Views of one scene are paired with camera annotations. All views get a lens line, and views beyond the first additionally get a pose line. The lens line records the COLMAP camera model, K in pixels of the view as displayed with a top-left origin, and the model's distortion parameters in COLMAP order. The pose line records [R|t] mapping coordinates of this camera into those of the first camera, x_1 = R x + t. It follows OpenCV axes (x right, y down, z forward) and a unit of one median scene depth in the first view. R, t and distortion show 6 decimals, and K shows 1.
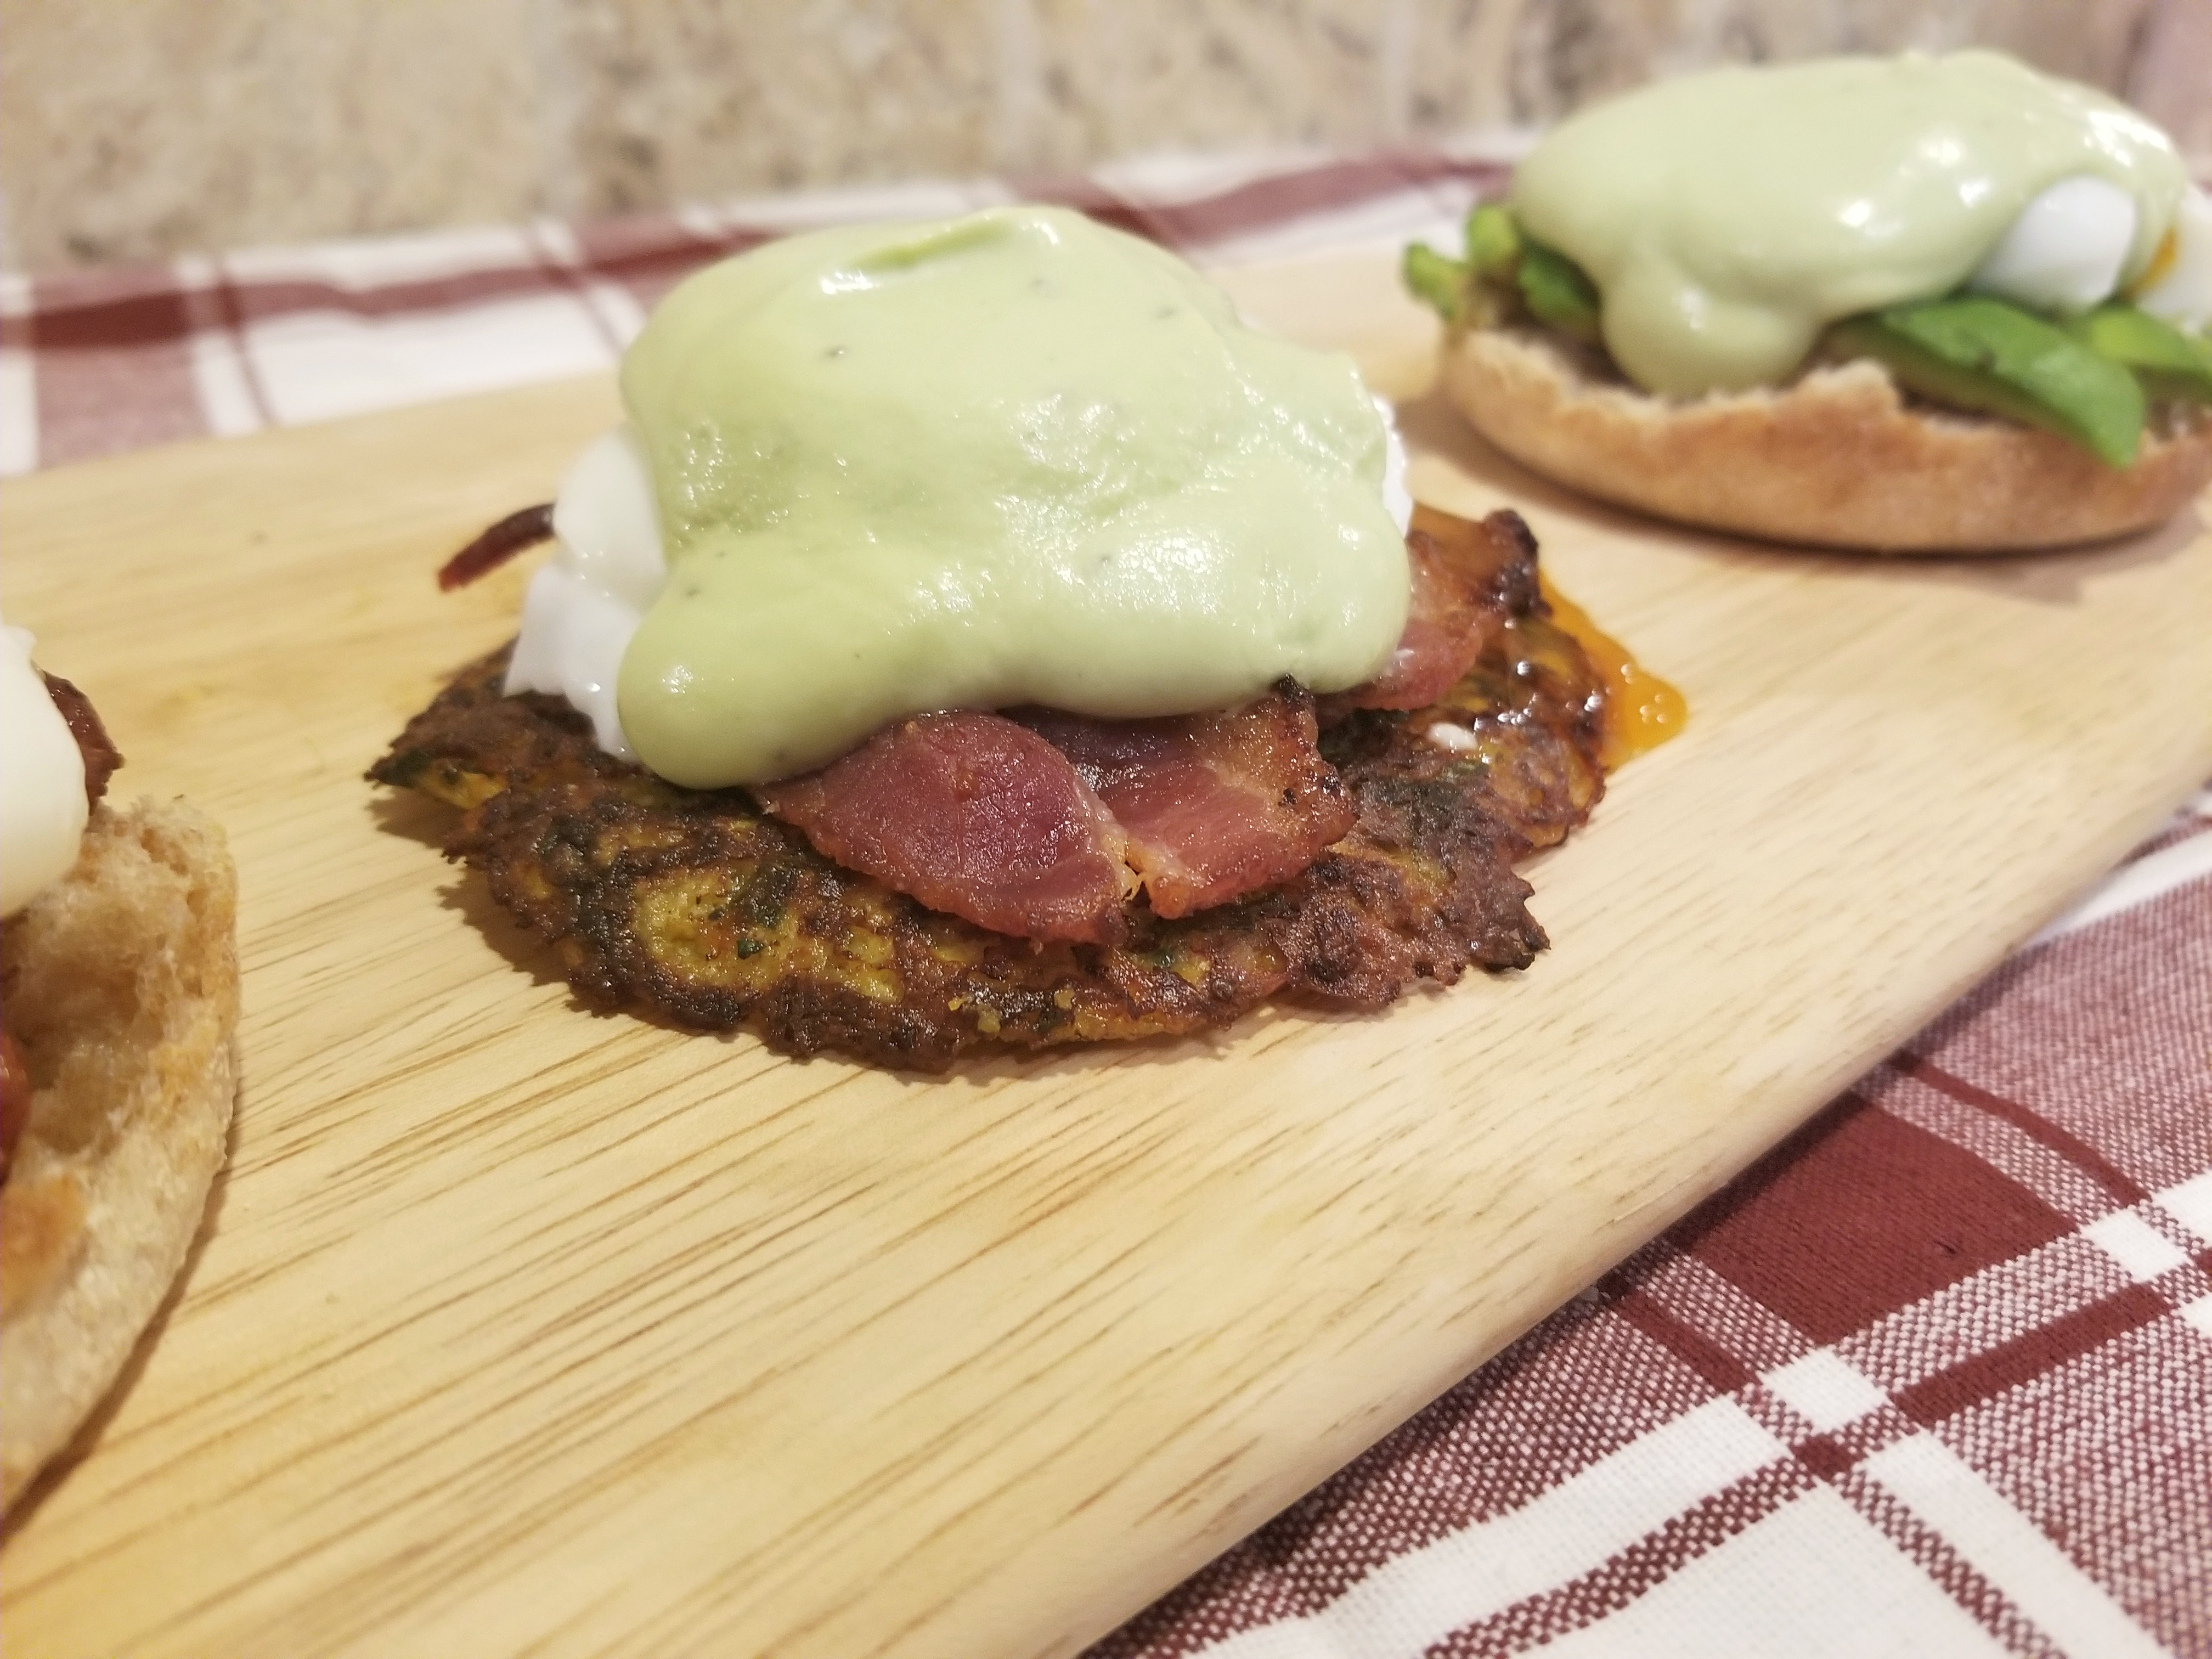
lens RADIAL K [[1849.1, 0, 1106.0], [0, 1849.1, 829.5], [0, 0, 1]] dist [-0.041899, -0.017893]
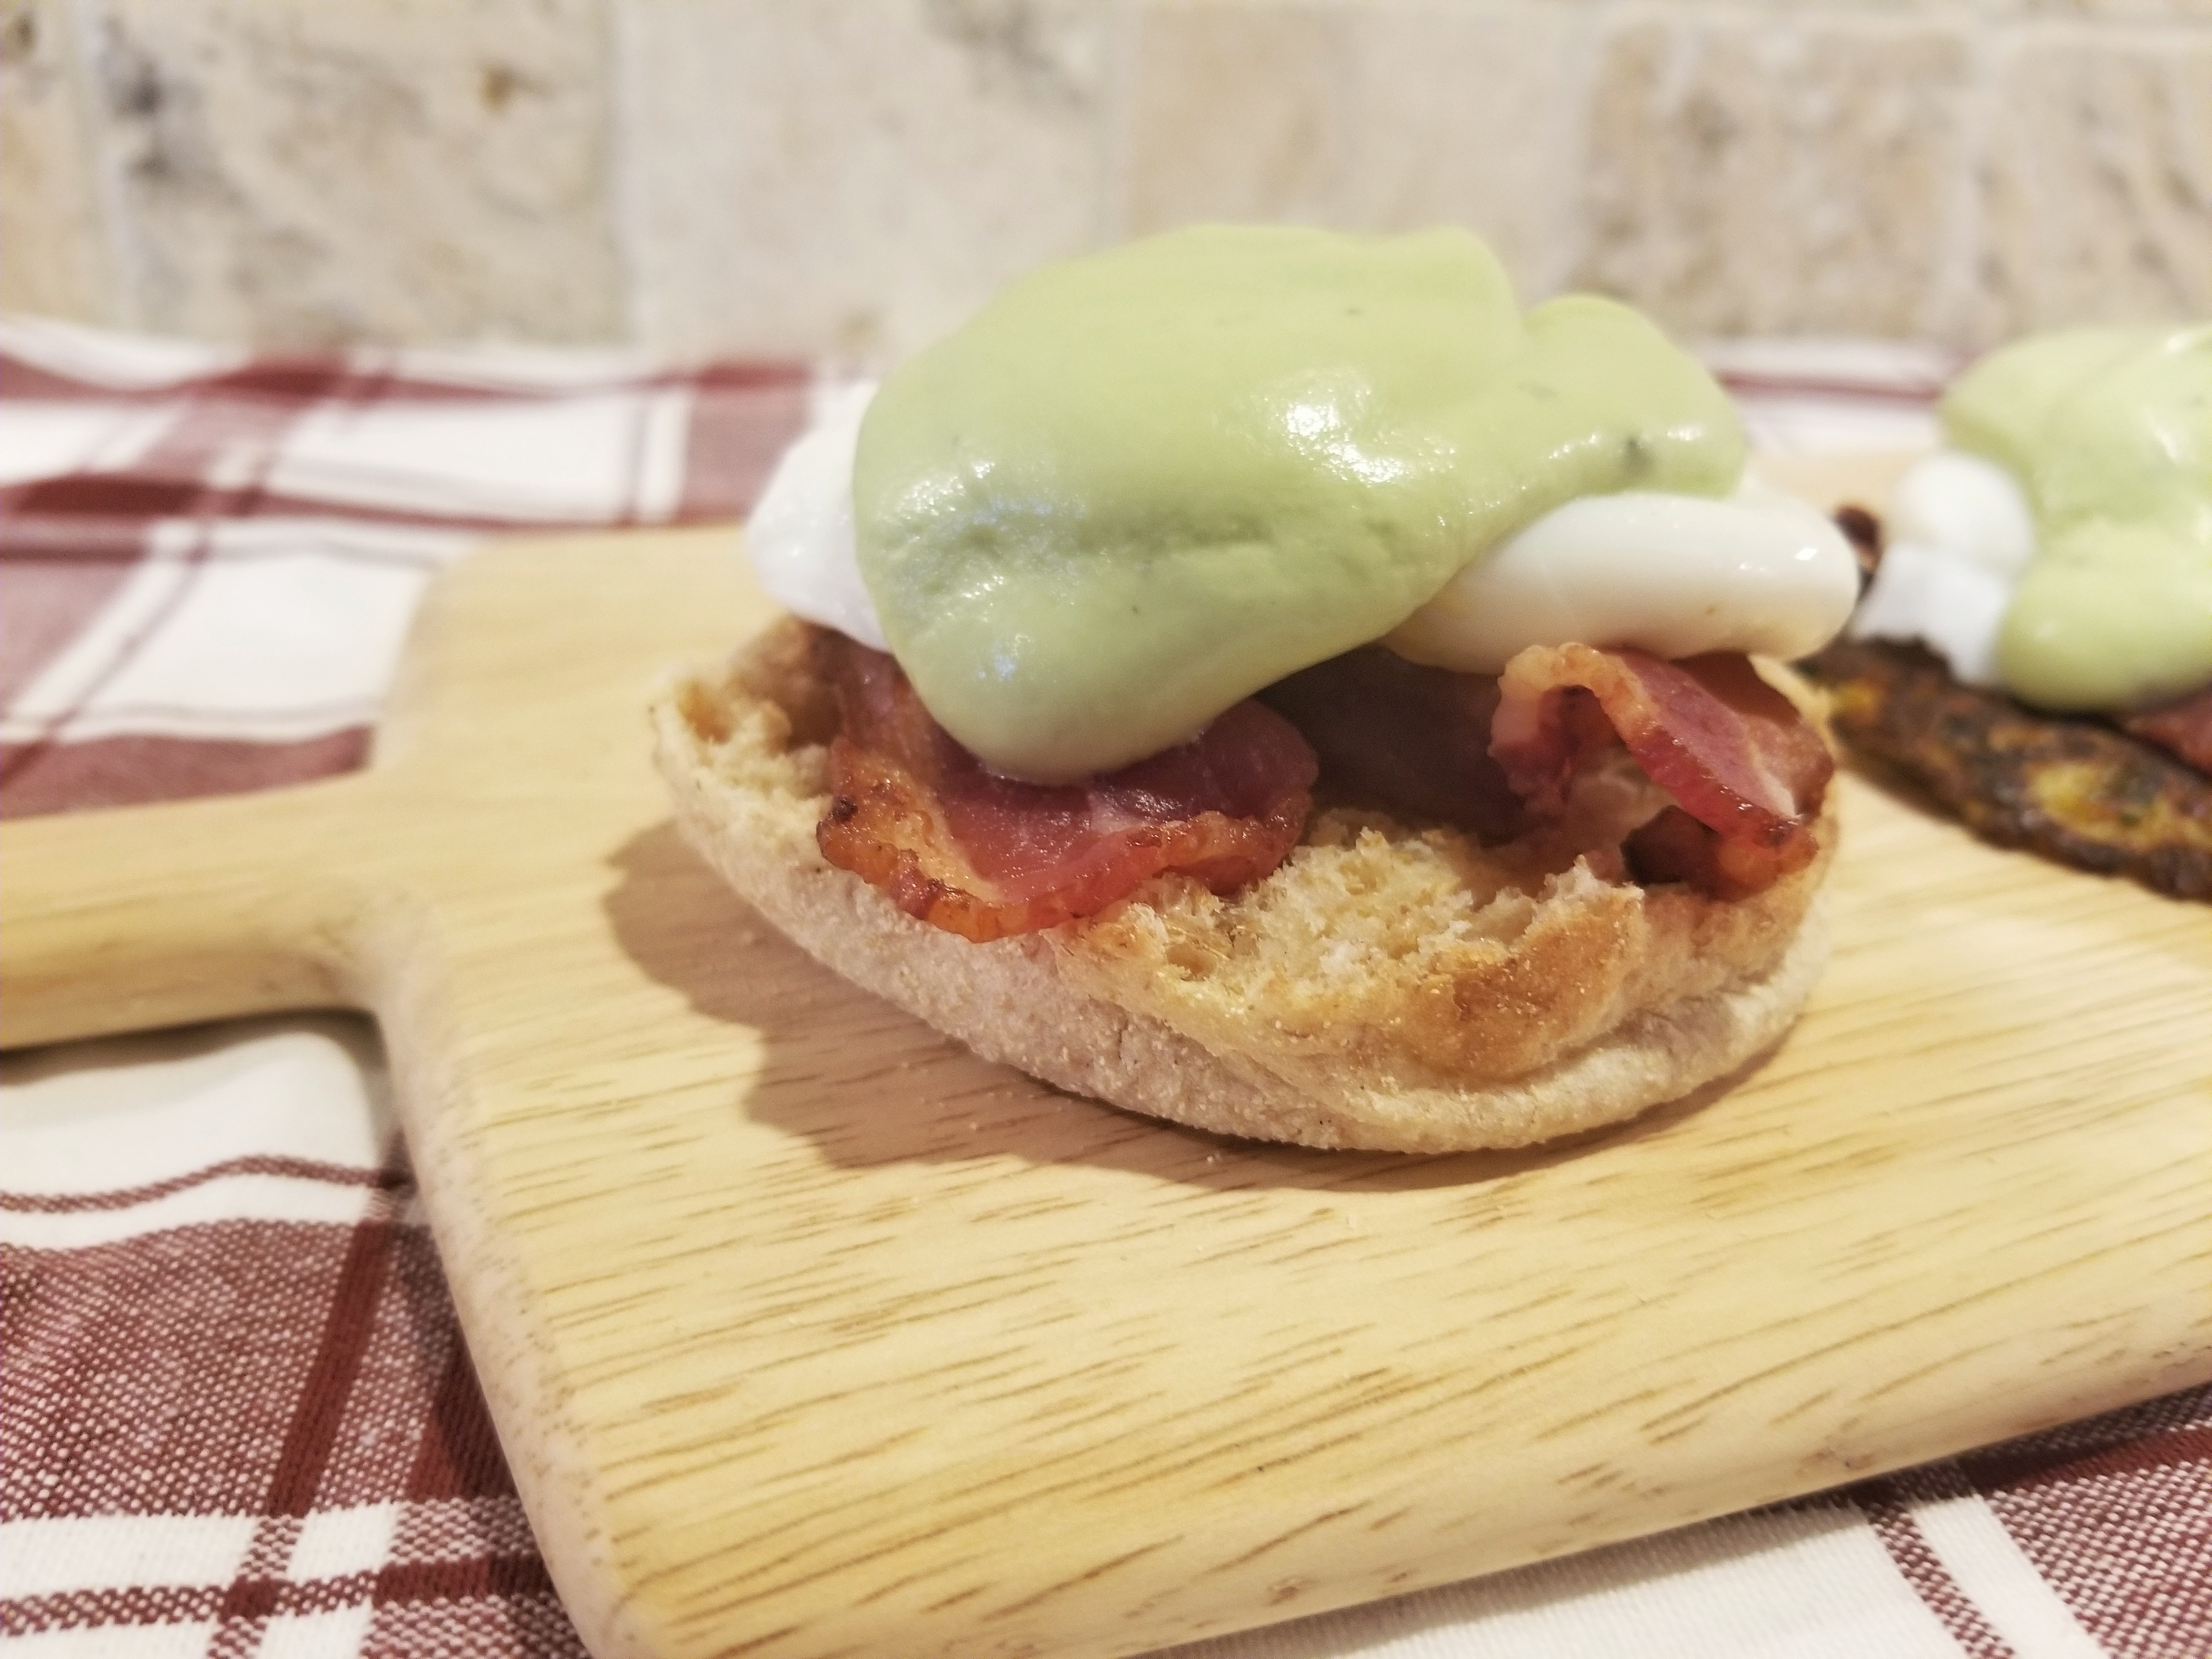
lens RADIAL K [[1849.1, 0, 1106.0], [0, 1849.1, 829.5], [0, 0, 1]] dist [-0.041899, -0.017893]
pose [[0.941320, 0.146802, -0.303919, -0.465684], [-0.175780, 0.981928, -0.070139, 0.281019], [0.288130, 0.119446, 0.950113, -0.436910]]
